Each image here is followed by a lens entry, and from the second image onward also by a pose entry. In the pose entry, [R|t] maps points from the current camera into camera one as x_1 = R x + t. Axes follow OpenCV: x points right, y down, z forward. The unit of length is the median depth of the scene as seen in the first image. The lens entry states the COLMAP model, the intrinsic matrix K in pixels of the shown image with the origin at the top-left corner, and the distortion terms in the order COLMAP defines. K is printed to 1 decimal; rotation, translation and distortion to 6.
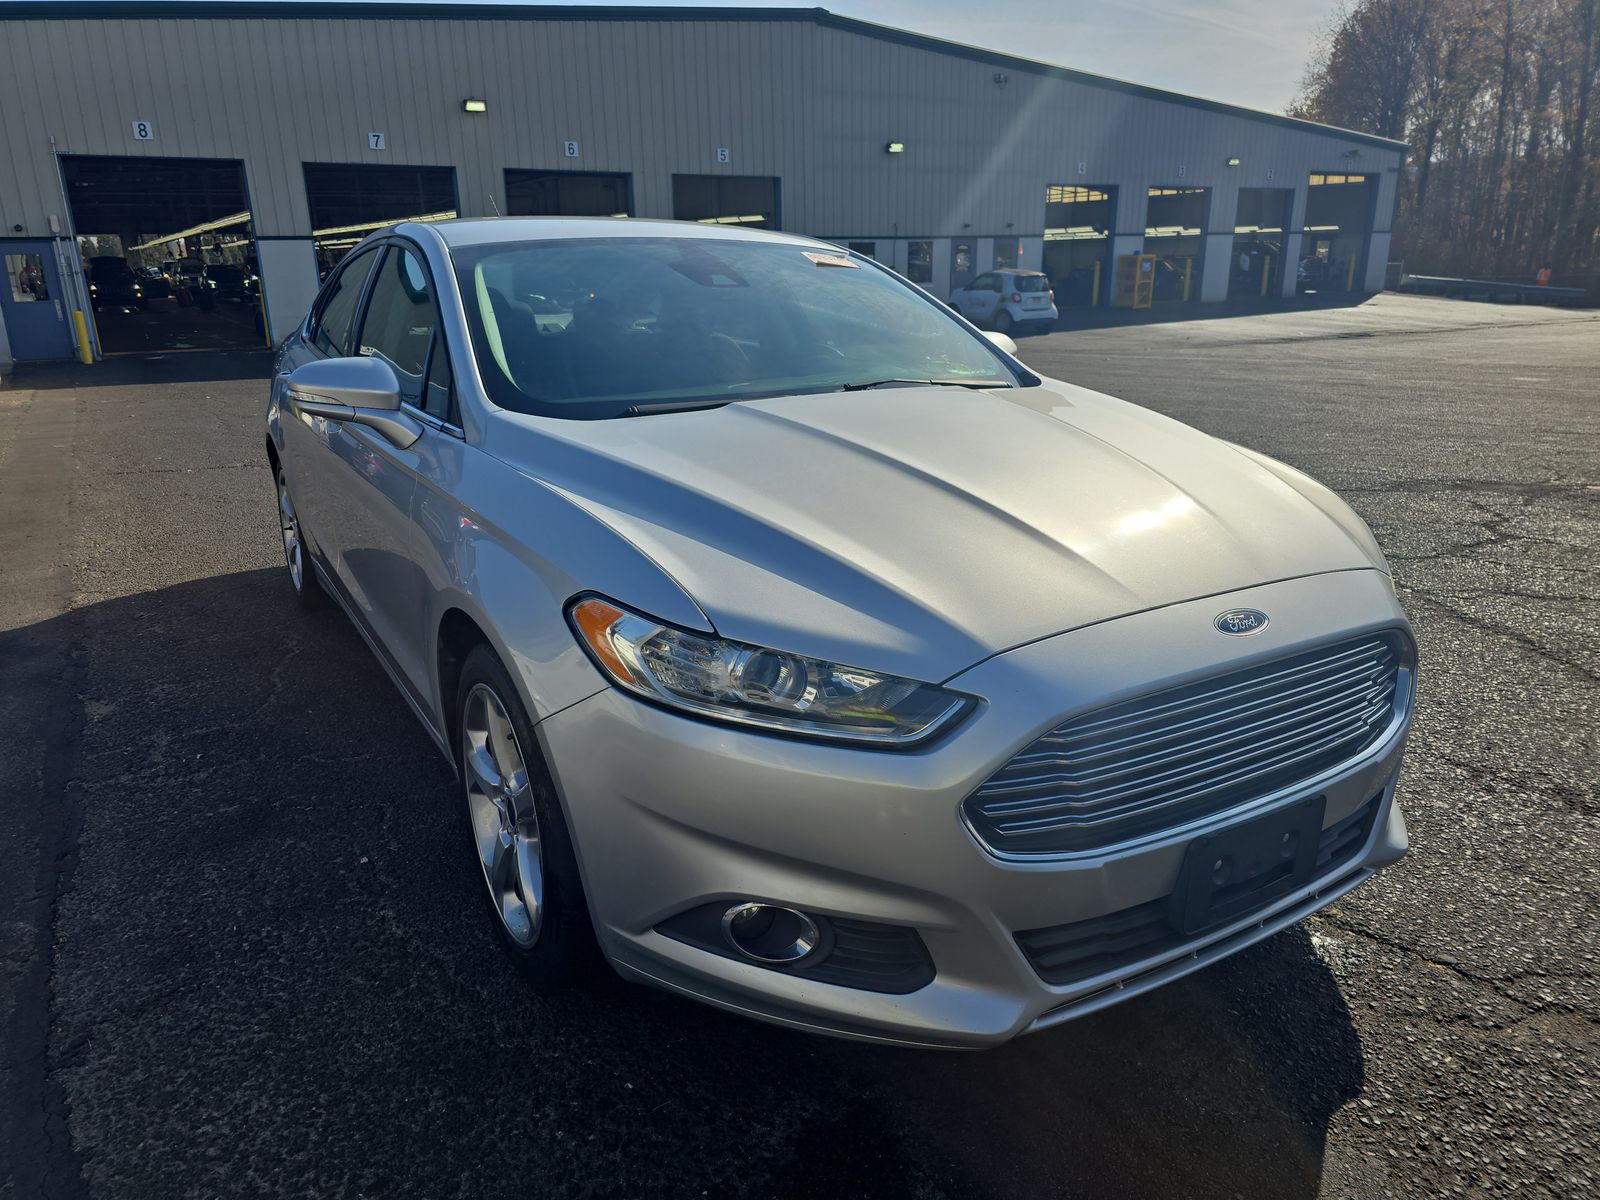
lens RADIAL K [[1114.5, 0, 792.6], [0, 1114.5, 597.3], [0, 0, 1]] dist [0.067995, -0.062625]
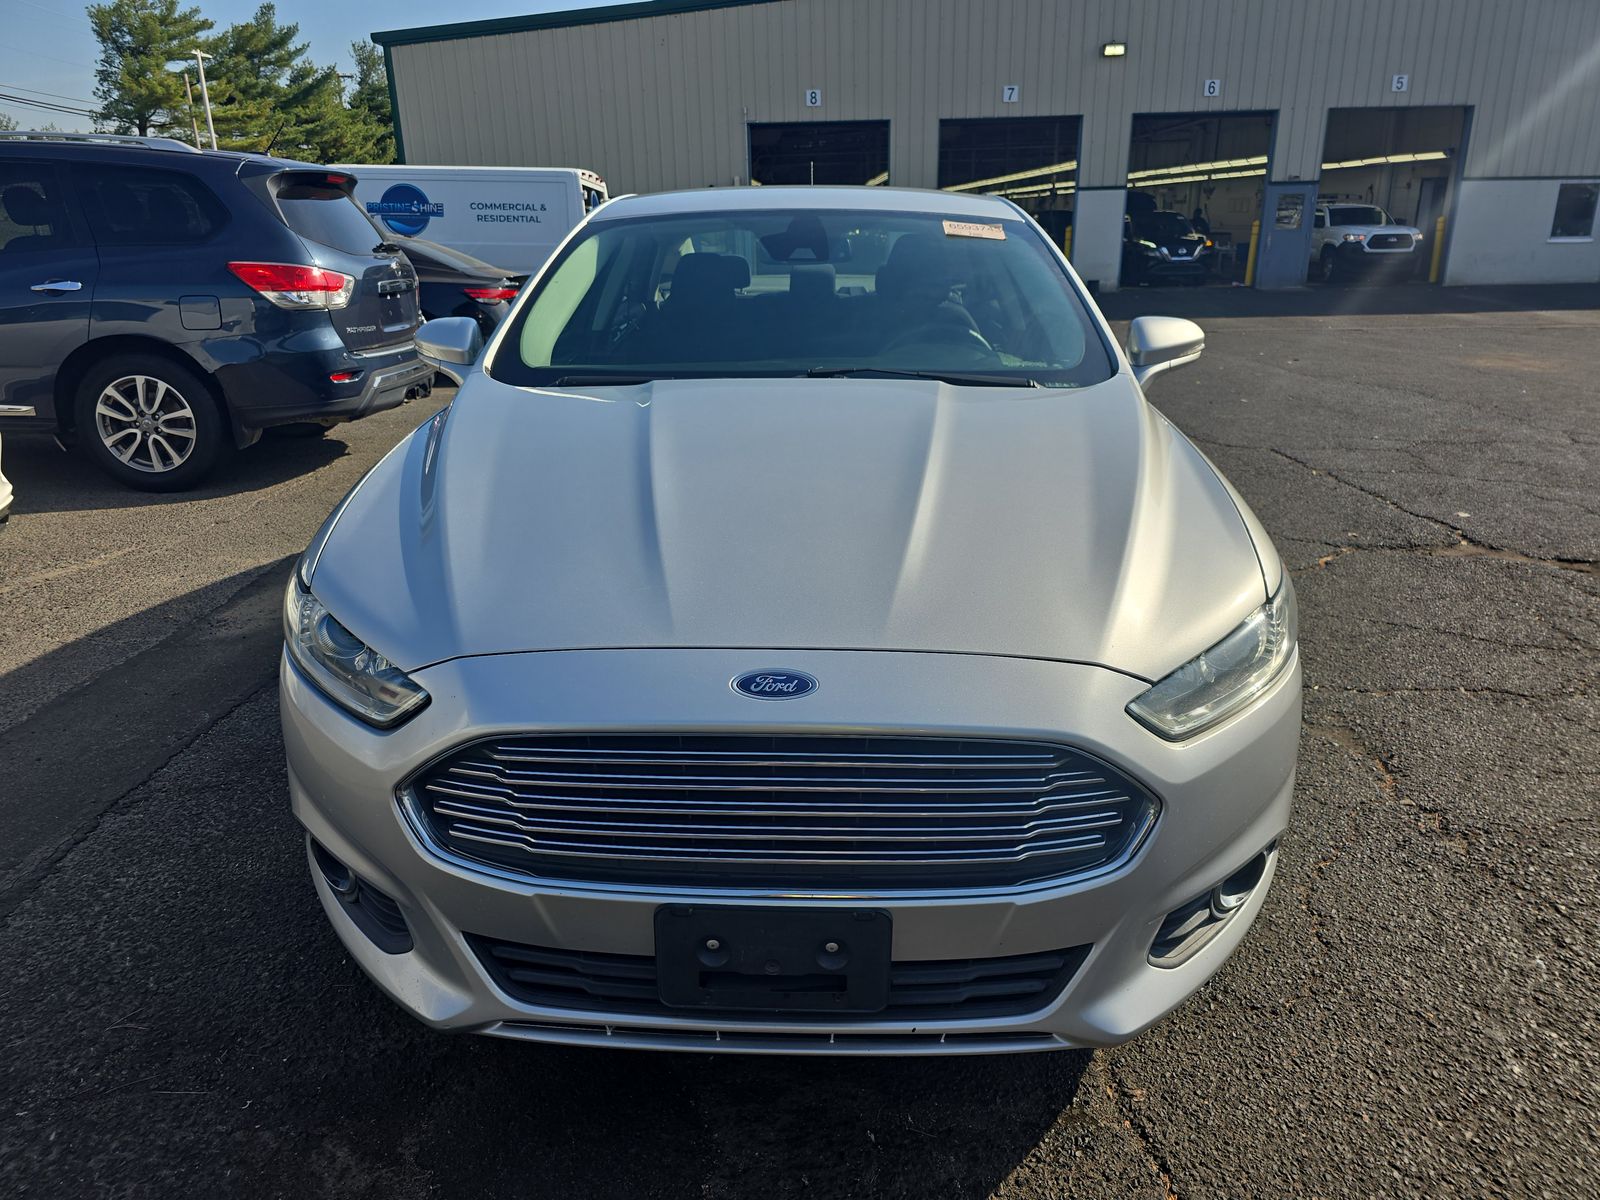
lens RADIAL K [[1114.5, 0, 792.6], [0, 1114.5, 597.3], [0, 0, 1]] dist [0.067995, -0.062625]
pose [[0.833204, 0.180198, -0.522781, 0.095730], [-0.157251, 0.983593, 0.088411, -0.013848], [0.530135, 0.008543, 0.847870, 0.031150]]
